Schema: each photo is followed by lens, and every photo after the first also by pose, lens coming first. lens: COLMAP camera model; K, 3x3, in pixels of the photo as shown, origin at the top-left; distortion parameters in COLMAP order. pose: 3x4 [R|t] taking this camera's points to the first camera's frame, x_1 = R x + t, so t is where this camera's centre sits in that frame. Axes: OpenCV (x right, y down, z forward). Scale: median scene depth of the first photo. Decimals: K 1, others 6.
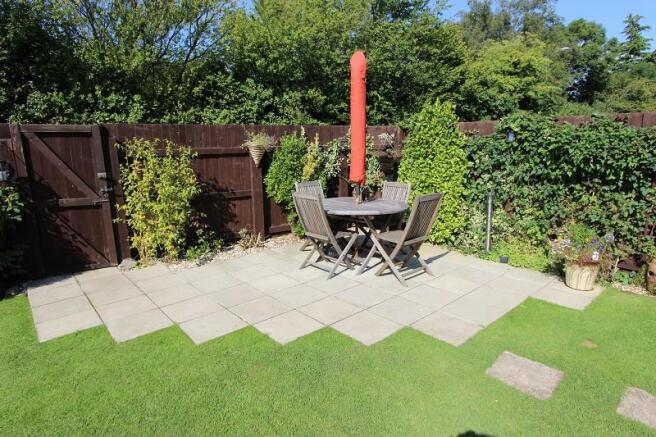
lens RADIAL K [[359.2, 0, 328.3], [0, 359.2, 217.3], [0, 0, 1]] dist [0.000208, 0.000409]
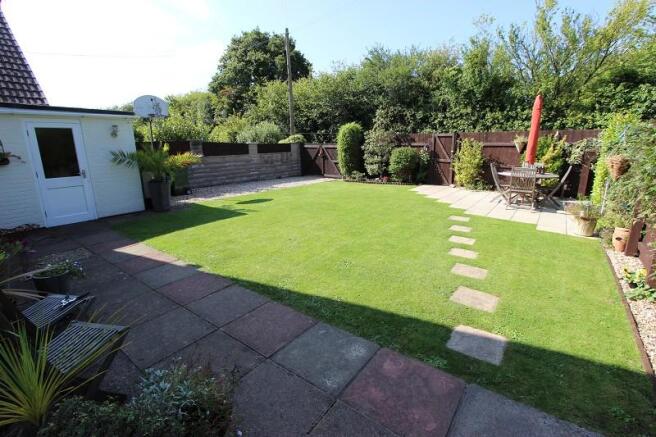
lens RADIAL K [[302.8, 0, 327.8], [0, 302.8, 219.0], [0, 0, 1]] dist [-0.017778, 0.002777]
pose [[0.191652, 0.264637, -0.945112, 0.823693], [-0.194023, 0.954174, 0.227830, 0.017986], [0.962094, 0.139709, 0.234215, -0.214517]]
